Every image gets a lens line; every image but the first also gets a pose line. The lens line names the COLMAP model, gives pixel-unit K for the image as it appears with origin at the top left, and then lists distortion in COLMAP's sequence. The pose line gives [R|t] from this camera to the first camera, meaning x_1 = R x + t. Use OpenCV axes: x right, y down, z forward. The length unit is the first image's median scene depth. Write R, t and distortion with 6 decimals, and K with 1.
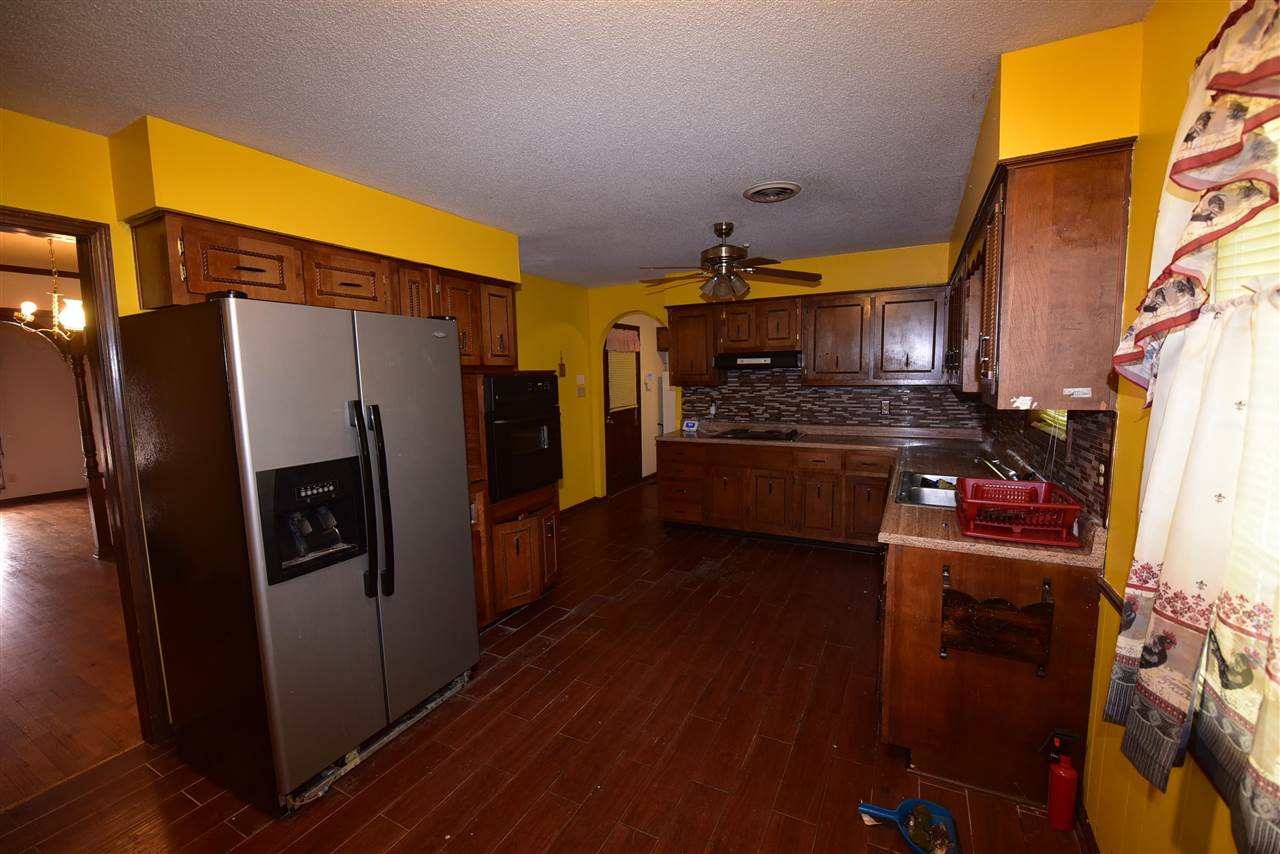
lens RADIAL K [[518.1, 0, 640.0], [0, 518.1, 427.0], [0, 0, 1]] dist [-0.017841, -0.001249]
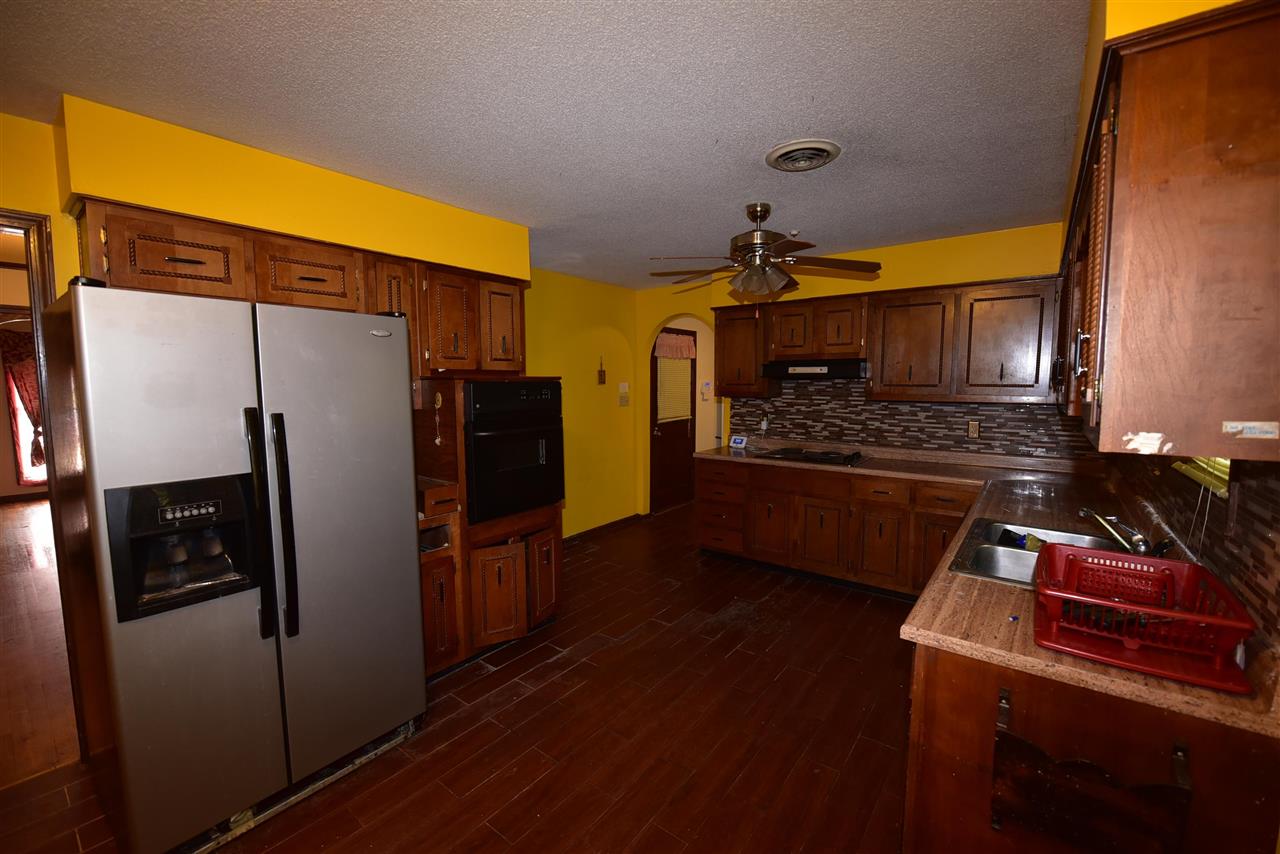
lens RADIAL K [[518.1, 0, 640.0], [0, 518.1, 427.0], [0, 0, 1]] dist [-0.017841, -0.001249]
pose [[0.984855, 0.033131, -0.170186, 0.158710], [-0.035639, 0.999296, -0.011704, -0.022511], [0.169678, 0.017591, 0.985343, 0.187595]]
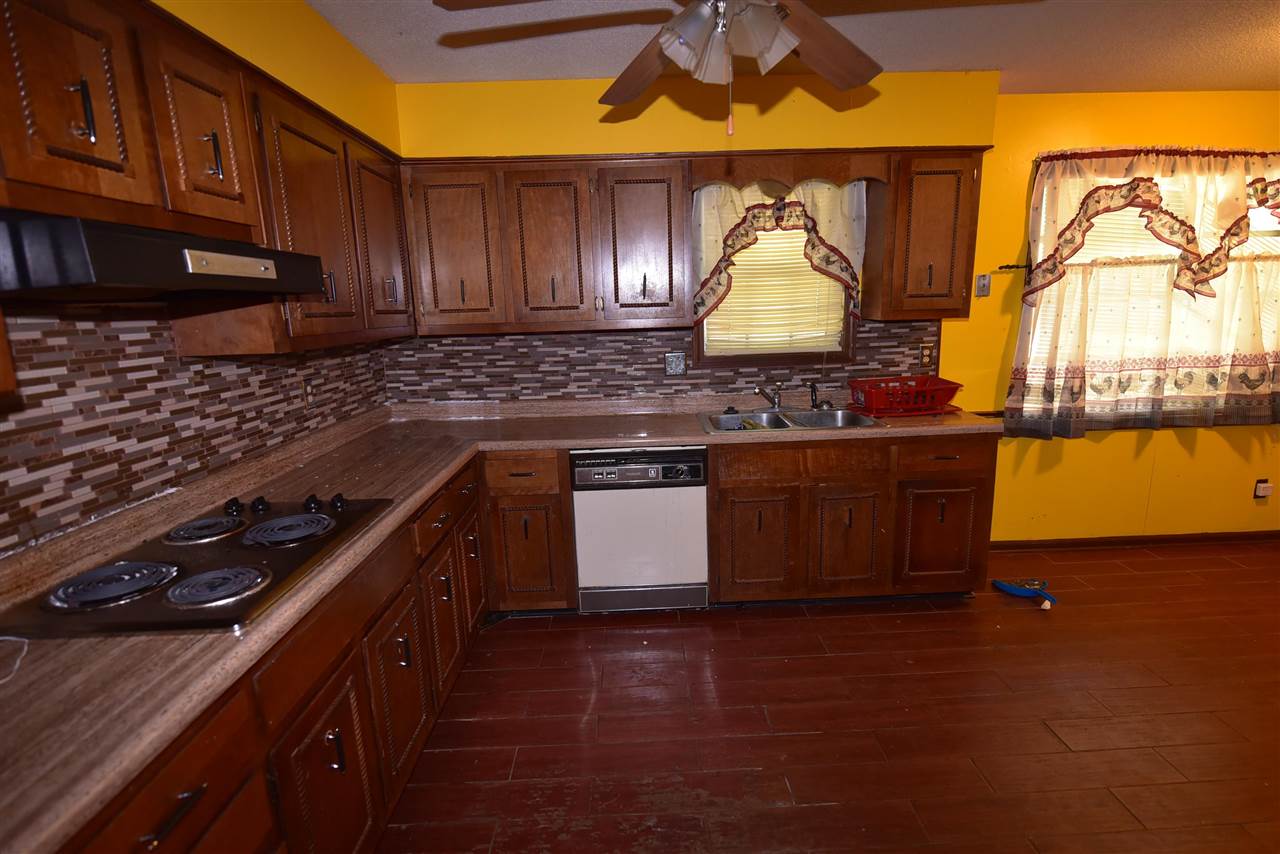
lens RADIAL K [[602.2, 0, 640.0], [0, 602.2, 427.0], [0, 0, 1]] dist [-0.000236, -0.000115]
pose [[-0.484279, -0.143395, 0.863083, -0.234015], [0.124588, 0.965122, 0.230255, -0.159021], [-0.865997, 0.219037, -0.449523, 1.634002]]
